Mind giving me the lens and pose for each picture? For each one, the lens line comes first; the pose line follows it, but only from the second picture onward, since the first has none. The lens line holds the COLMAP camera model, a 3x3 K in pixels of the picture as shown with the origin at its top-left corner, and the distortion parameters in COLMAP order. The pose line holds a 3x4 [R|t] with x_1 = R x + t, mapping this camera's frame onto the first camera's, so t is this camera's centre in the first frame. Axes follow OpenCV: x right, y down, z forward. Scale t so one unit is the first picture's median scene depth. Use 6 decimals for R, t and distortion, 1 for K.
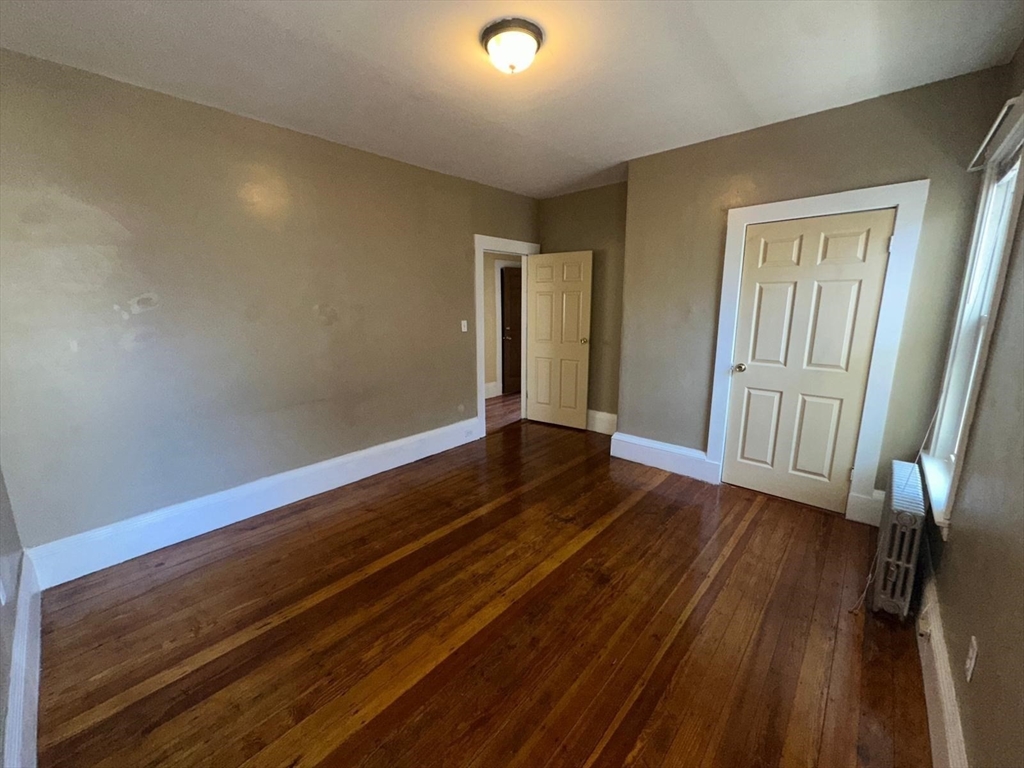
lens RADIAL K [[407.8, 0, 509.3], [0, 407.8, 384.2], [0, 0, 1]] dist [-0.000612, -0.000106]
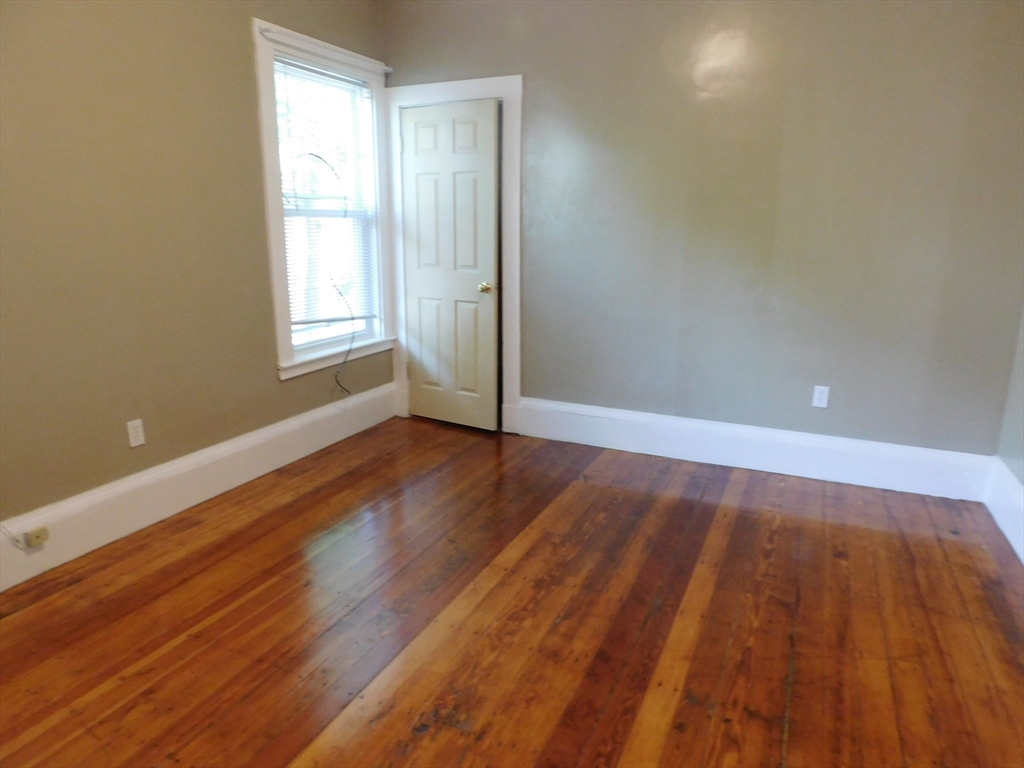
lens RADIAL K [[671.4, 0, 512.1], [0, 671.4, 384.0], [0, 0, 1]] dist [-0.065639, 0.050909]
pose [[-0.951417, 0.072751, -0.299188, 0.301403], [-0.062217, 0.906218, 0.418208, -0.292524], [0.301555, 0.416505, -0.857665, 1.814332]]
